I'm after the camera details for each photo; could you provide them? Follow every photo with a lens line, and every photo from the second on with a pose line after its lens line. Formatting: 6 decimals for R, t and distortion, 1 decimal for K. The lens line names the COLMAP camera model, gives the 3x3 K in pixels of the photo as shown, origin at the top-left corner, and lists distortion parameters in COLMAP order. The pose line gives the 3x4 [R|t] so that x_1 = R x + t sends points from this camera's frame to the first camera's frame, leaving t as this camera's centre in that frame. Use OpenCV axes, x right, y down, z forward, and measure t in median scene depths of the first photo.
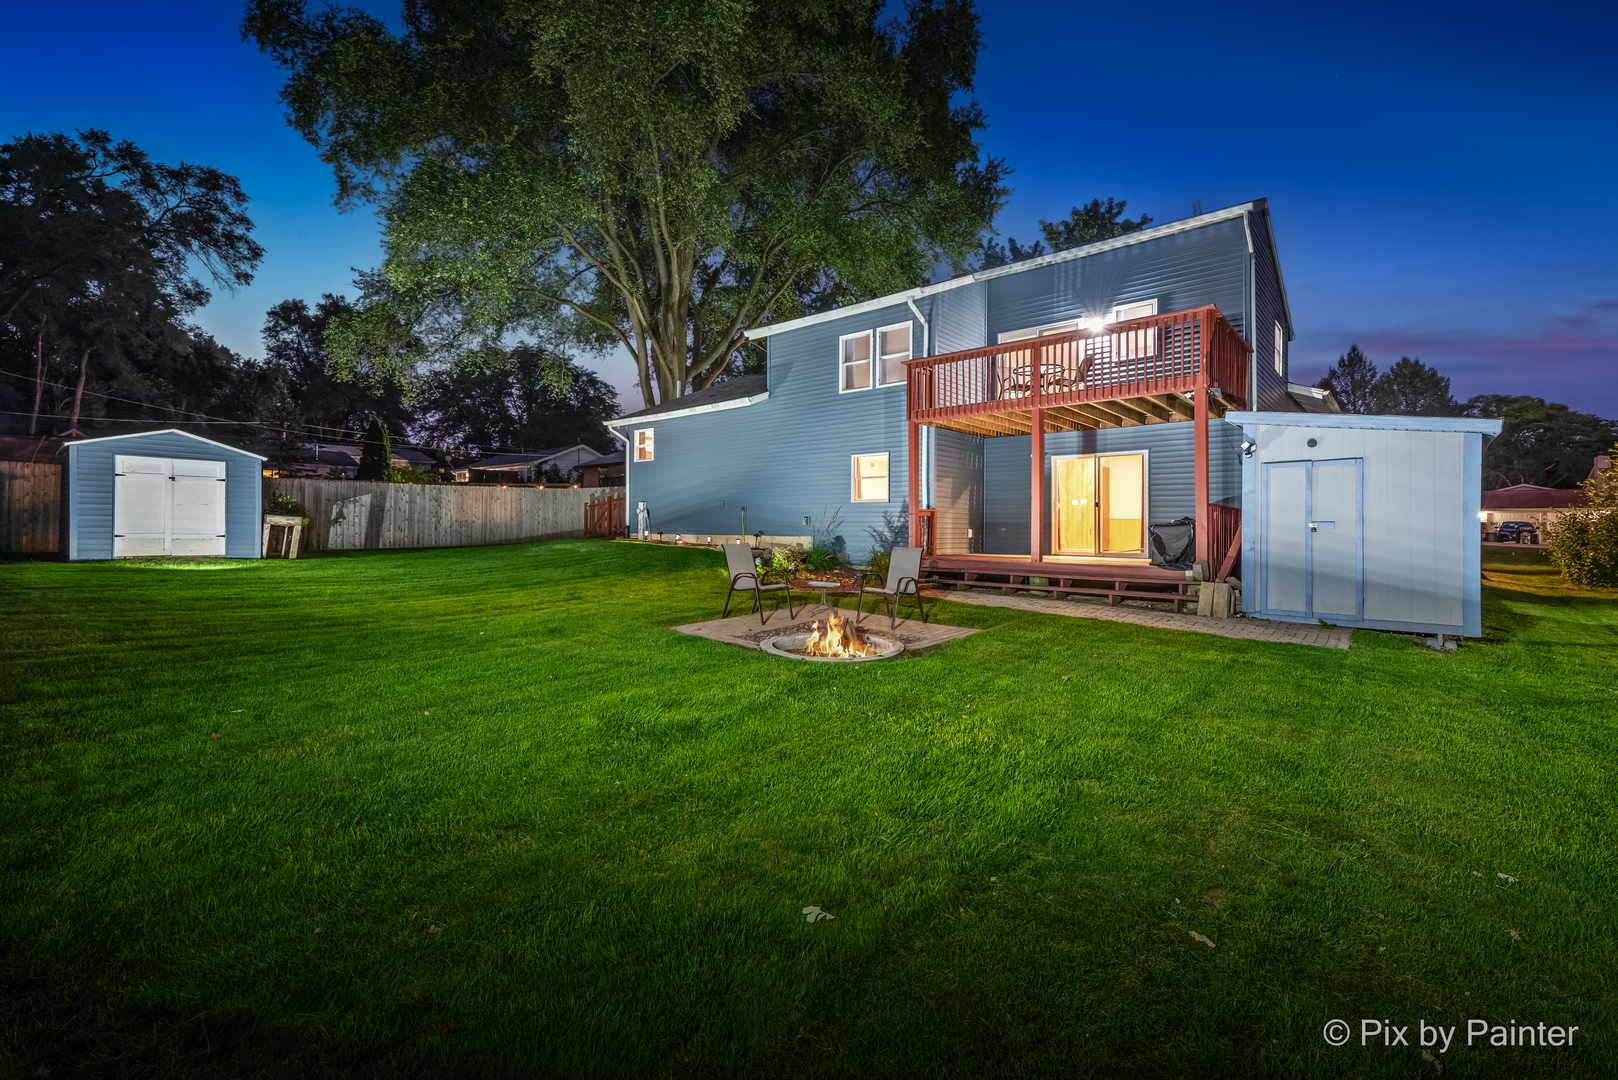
lens RADIAL K [[677.7, 0, 814.1], [0, 677.7, 516.5], [0, 0, 1]] dist [0.003362, 0.000196]
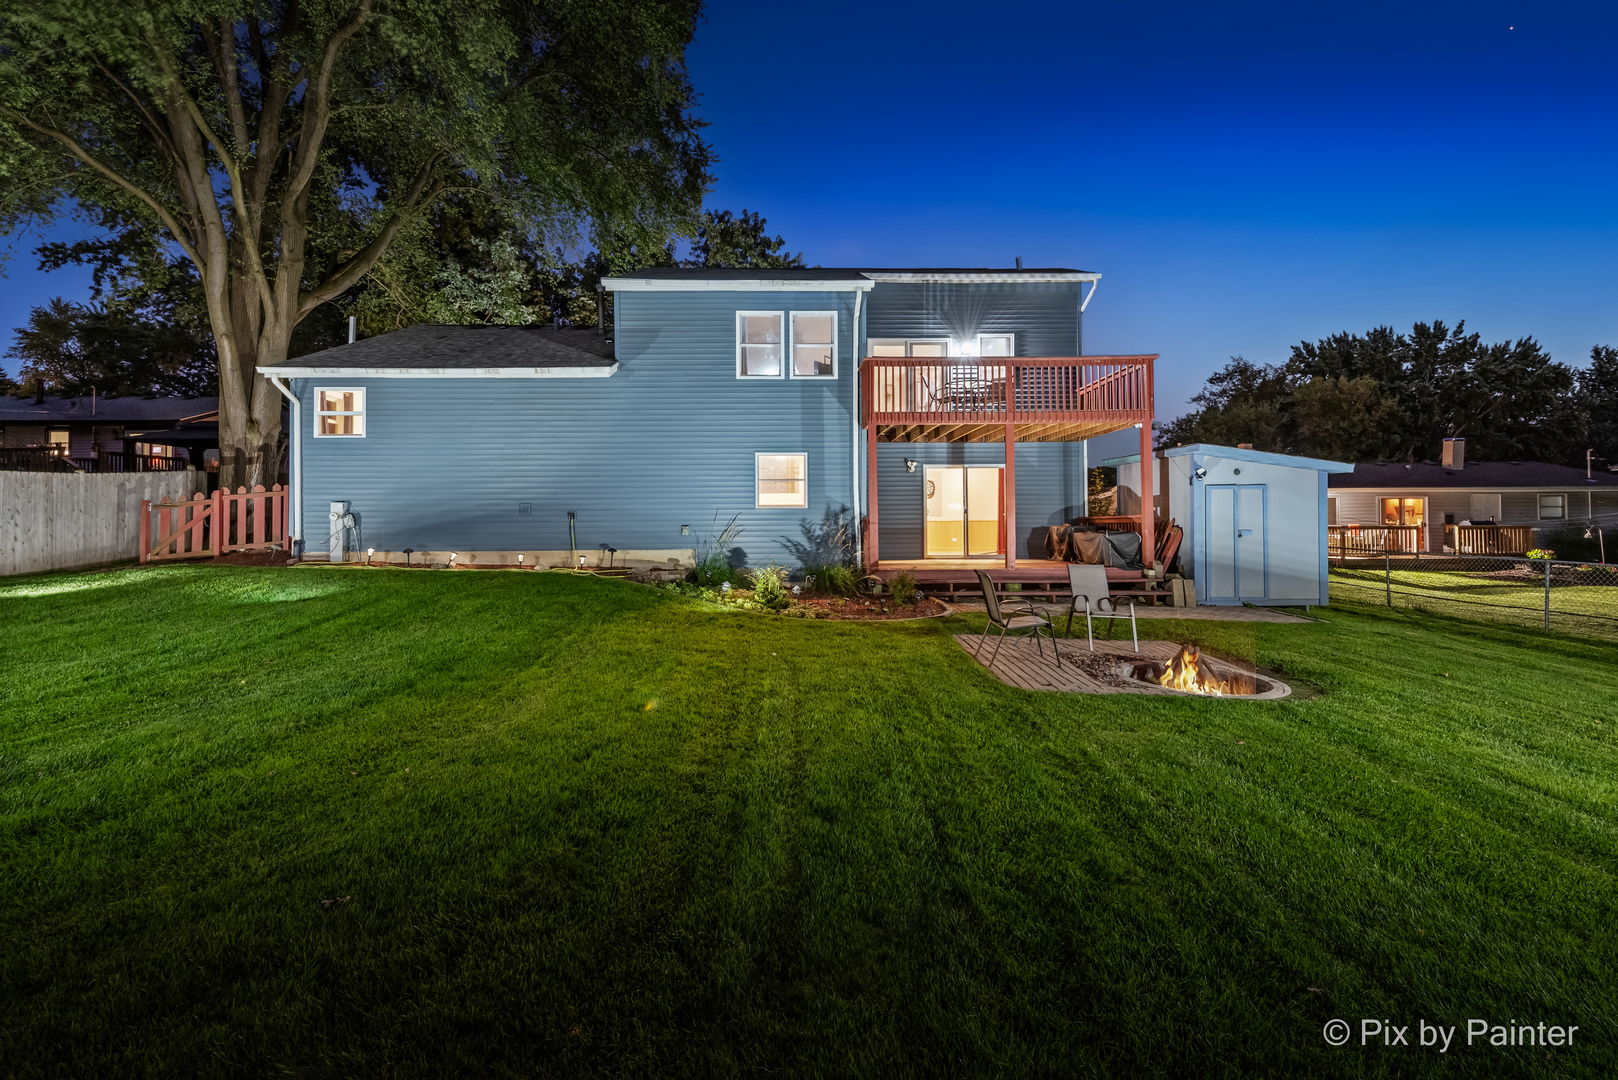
lens RADIAL K [[677.7, 0, 806.7], [0, 677.7, 508.4], [0, 0, 1]] dist [0.003362, 0.000196]
pose [[0.755202, -0.002963, 0.655485, -0.448726], [0.001215, 0.999994, 0.003121, -0.022899], [-0.655491, -0.001561, 0.755201, 0.304832]]
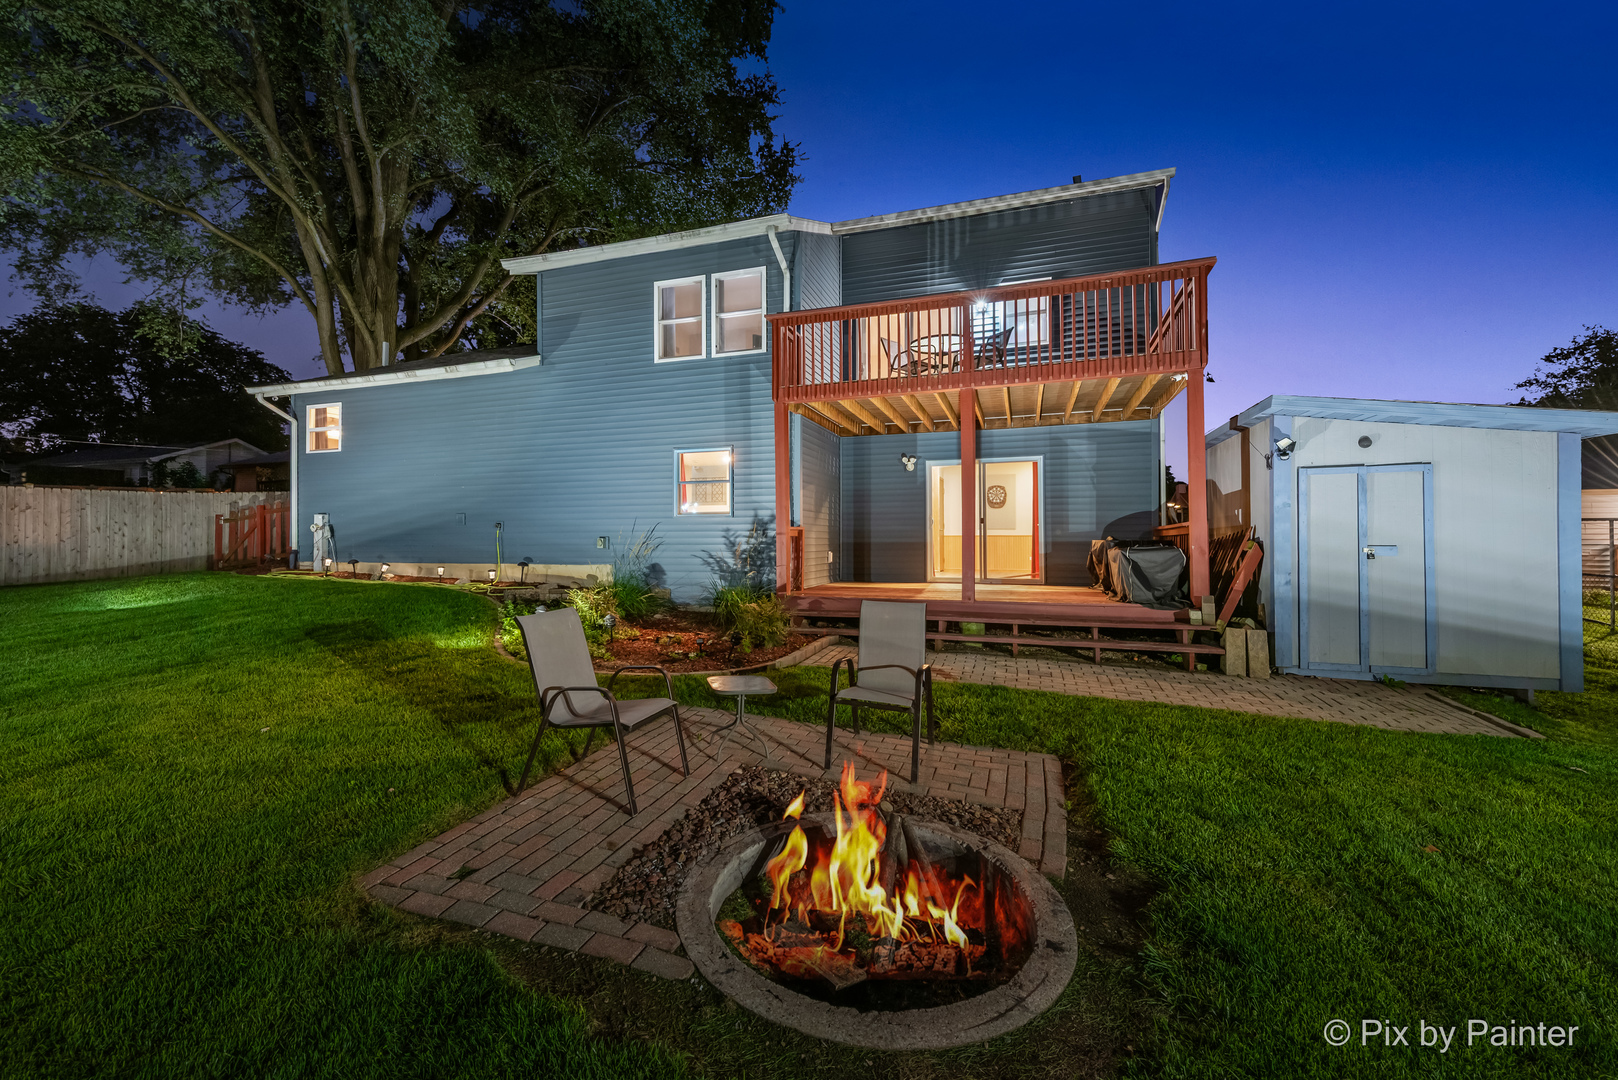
lens RADIAL K [[643.5, 0, 809.1], [0, 643.5, 526.7], [0, 0, 1]] dist [0.007747, -0.000832]
pose [[0.926789, -0.002663, 0.375574, -0.065777], [0.003707, 0.999991, -0.002058, -0.008169], [-0.375565, 0.003300, 0.926790, 0.316417]]
